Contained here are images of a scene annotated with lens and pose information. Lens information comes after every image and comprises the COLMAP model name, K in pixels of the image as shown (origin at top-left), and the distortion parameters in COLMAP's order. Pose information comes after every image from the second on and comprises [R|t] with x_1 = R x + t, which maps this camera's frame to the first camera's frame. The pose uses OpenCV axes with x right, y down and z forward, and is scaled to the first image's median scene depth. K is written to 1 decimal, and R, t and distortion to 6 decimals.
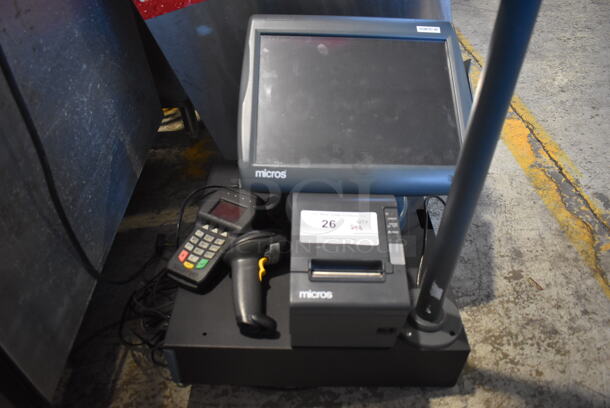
lens RADIAL K [[470.1, 0, 303.4], [0, 470.1, 202.5], [0, 0, 1]] dist [-0.104748, 0.011217]
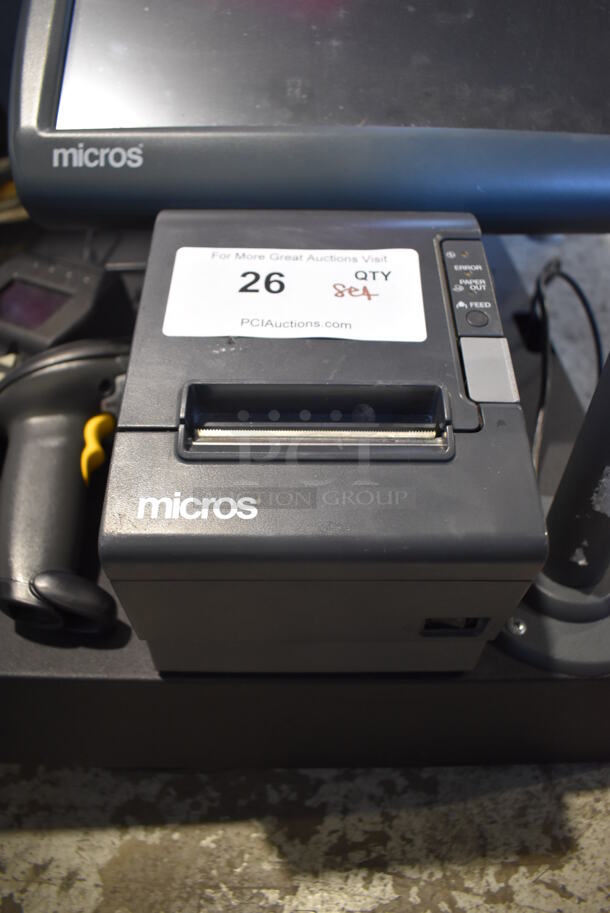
lens RADIAL K [[703.6, 0, 299.0], [0, 703.6, 450.2], [0, 0, 1]] dist [-0.104748, 0.011217]
pose [[0.999855, -0.015879, -0.006113, 0.069751], [0.016326, 0.996516, 0.081783, 0.104191], [0.004793, -0.081871, 0.996631, 0.474183]]
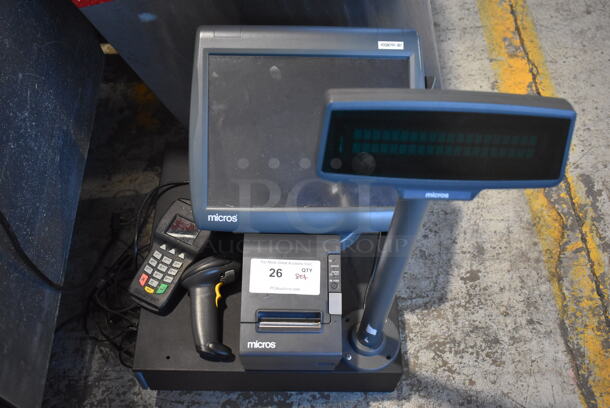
lens RADIAL K [[630.2, 0, 305.2], [0, 630.2, 202.6], [0, 0, 1]] dist [-0.090944, 0.000000]
pose [[0.999849, 0.002113, 0.017246, 0.085677], [-0.007062, 0.956331, 0.292200, -0.479209], [-0.015876, -0.292278, 0.956202, -0.317864]]
